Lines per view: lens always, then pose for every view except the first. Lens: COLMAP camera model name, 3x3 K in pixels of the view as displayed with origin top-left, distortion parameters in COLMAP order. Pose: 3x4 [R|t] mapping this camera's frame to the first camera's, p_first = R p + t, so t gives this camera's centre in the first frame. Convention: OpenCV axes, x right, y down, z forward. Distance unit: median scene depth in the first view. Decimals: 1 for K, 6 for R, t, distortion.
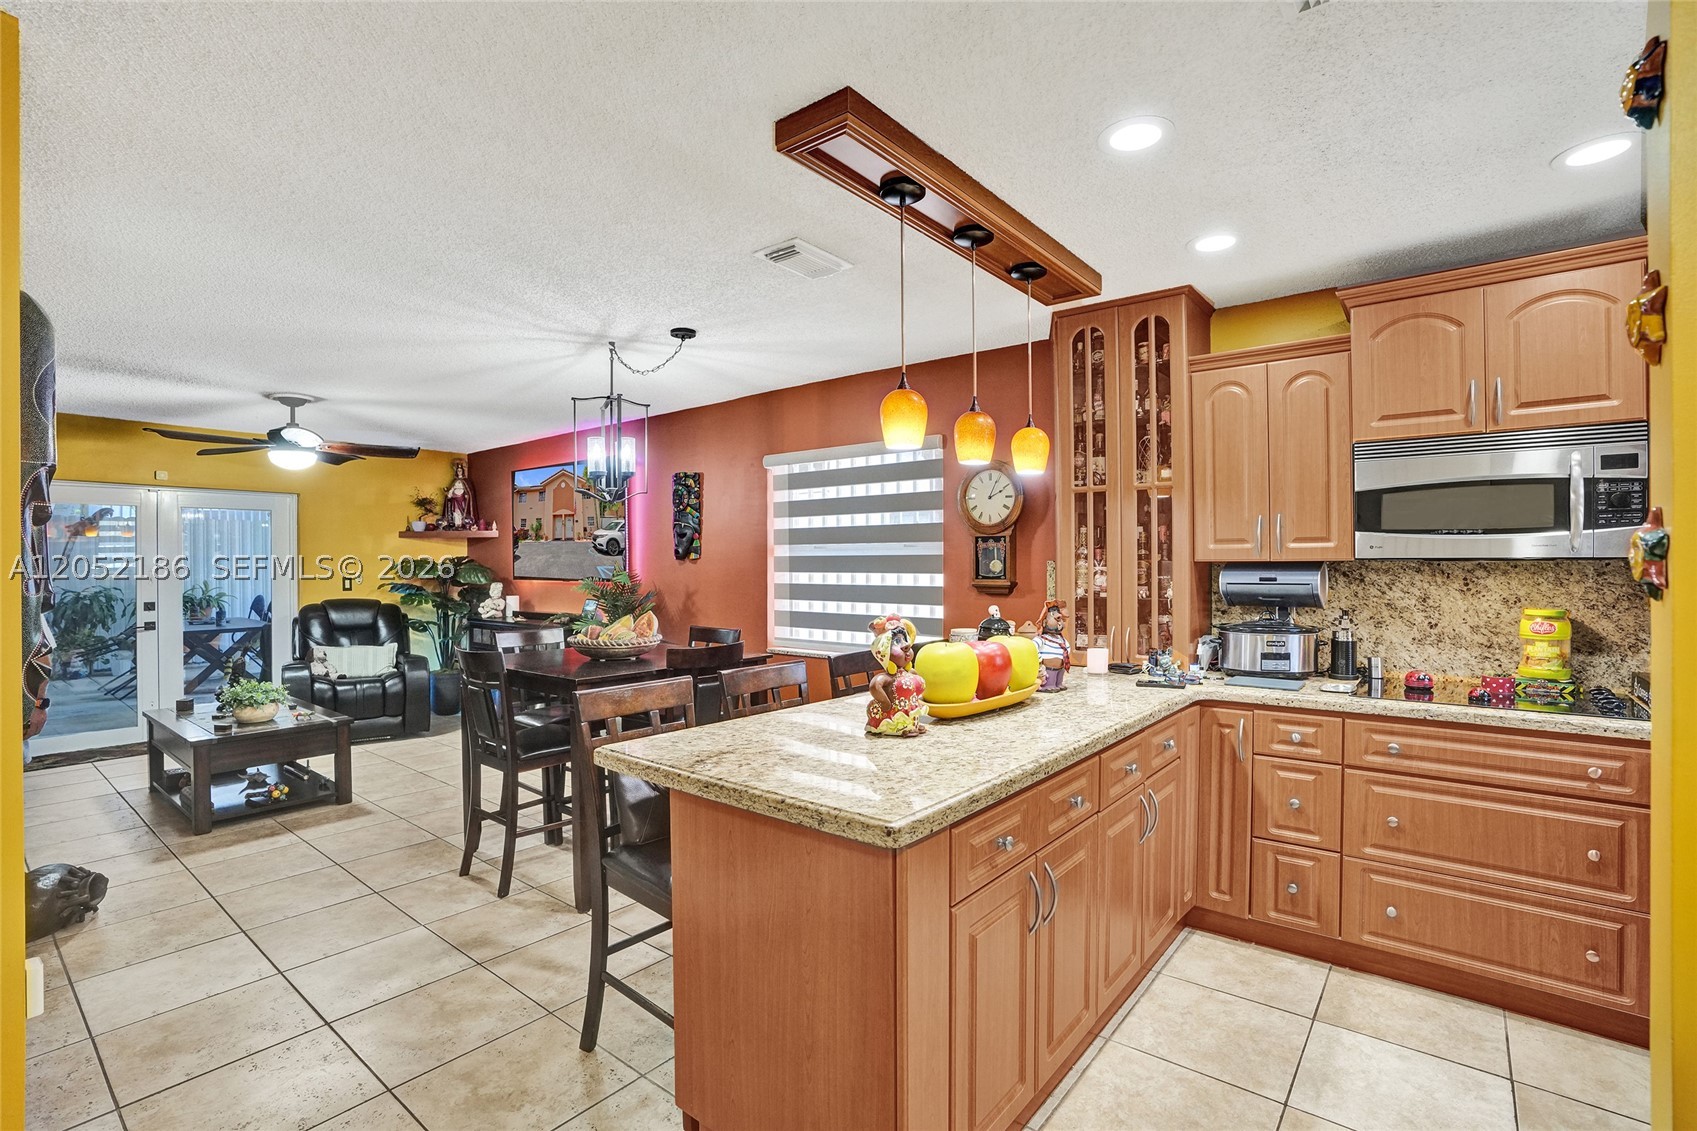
lens RADIAL K [[788.4, 0, 848.9], [0, 788.4, 566.6], [0, 0, 1]] dist [-0.055992, 0.022684]
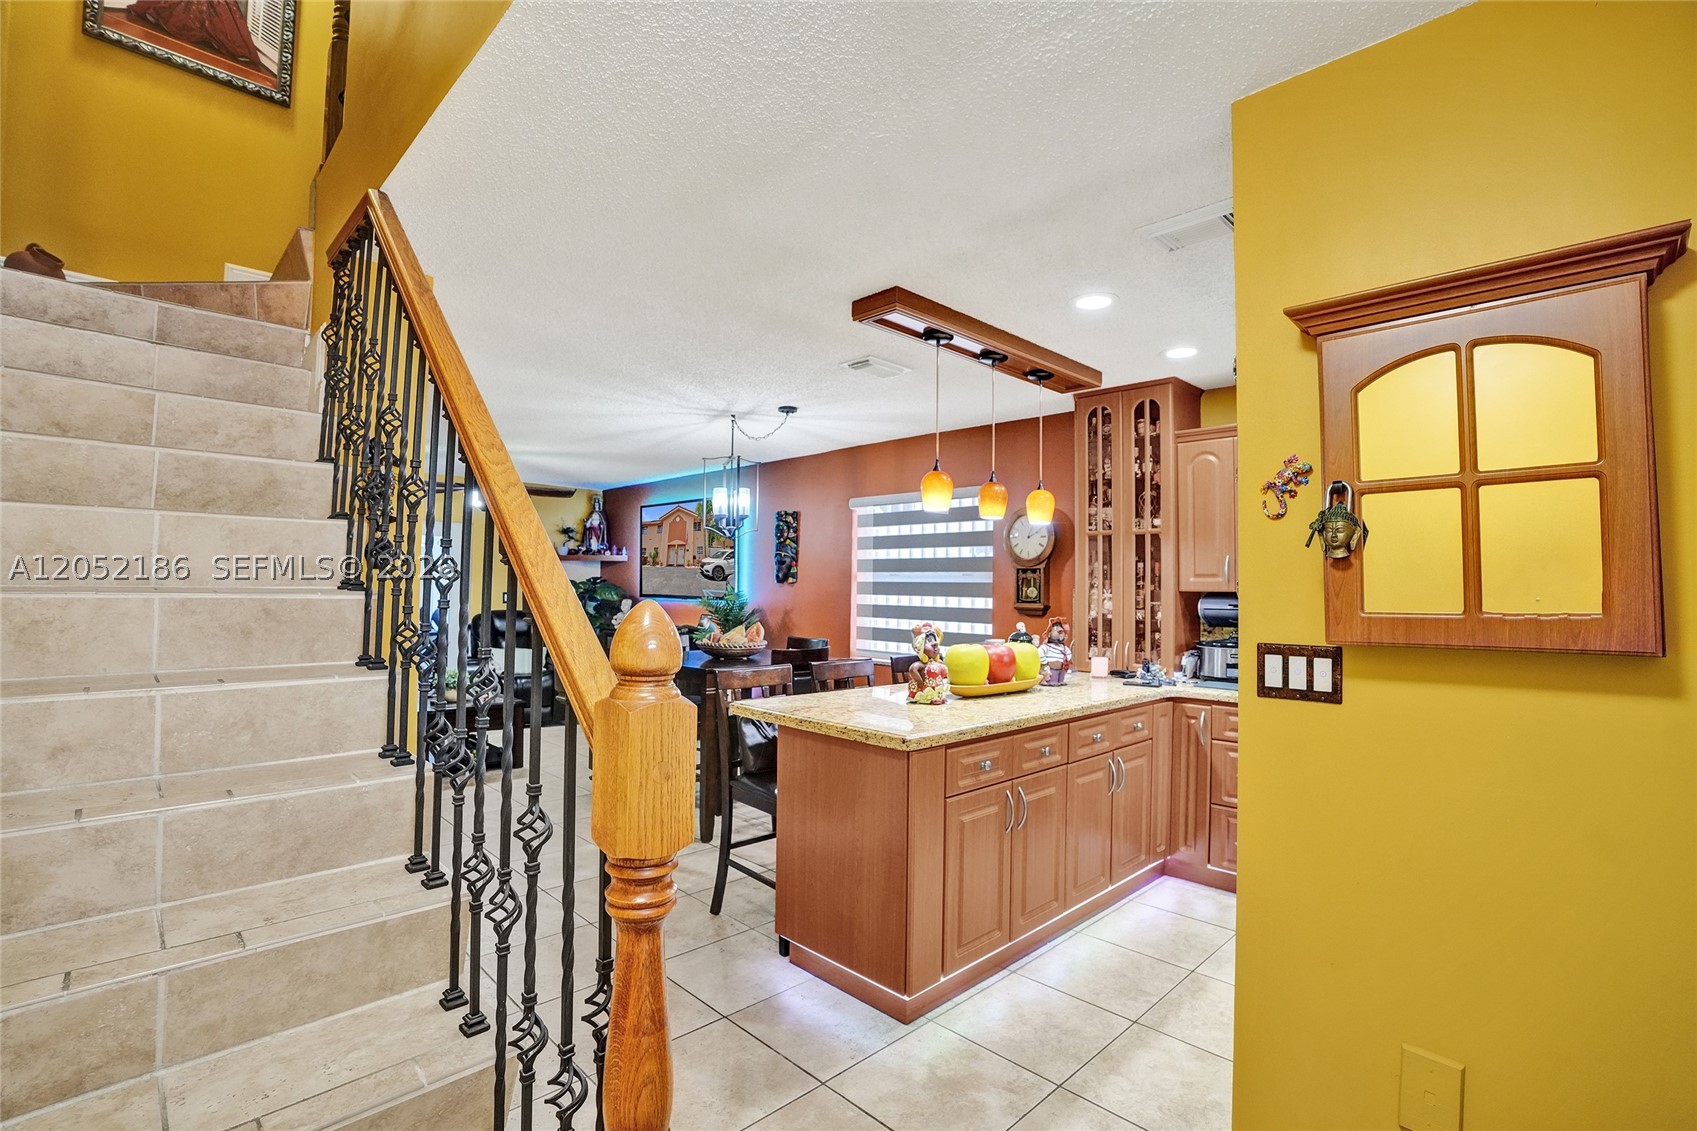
lens RADIAL K [[788.4, 0, 852.2], [0, 788.4, 560.4], [0, 0, 1]] dist [-0.055992, 0.022684]
pose [[0.993424, 0.014234, -0.113601, 0.044040], [-0.018784, 0.999059, -0.039085, 0.002417], [0.112938, 0.040962, 0.992757, -0.258959]]
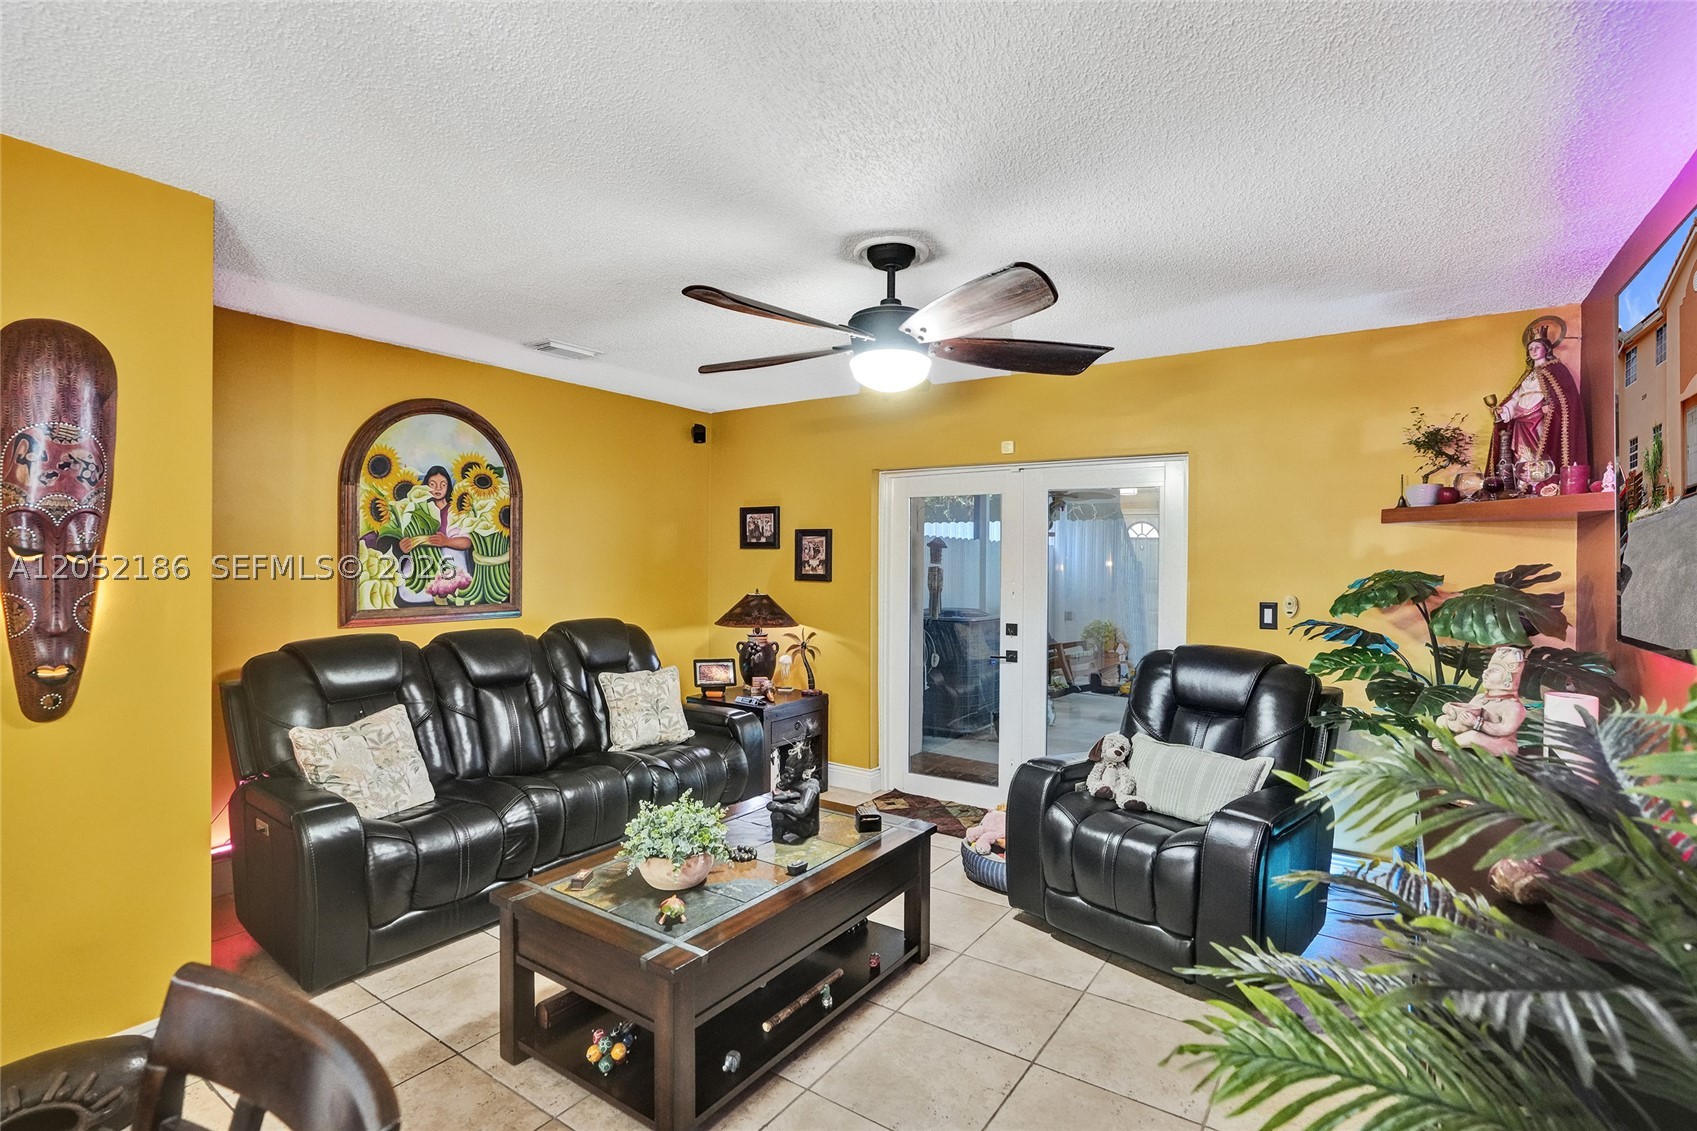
lens RADIAL K [[788.4, 0, 868.8], [0, 788.4, 567.9], [0, 0, 1]] dist [-0.055992, 0.022684]
pose [[0.089614, 0.013308, -0.995888, -0.265223], [-0.015206, 0.999812, 0.011992, -0.020576], [0.995860, 0.014068, 0.089800, 1.181998]]
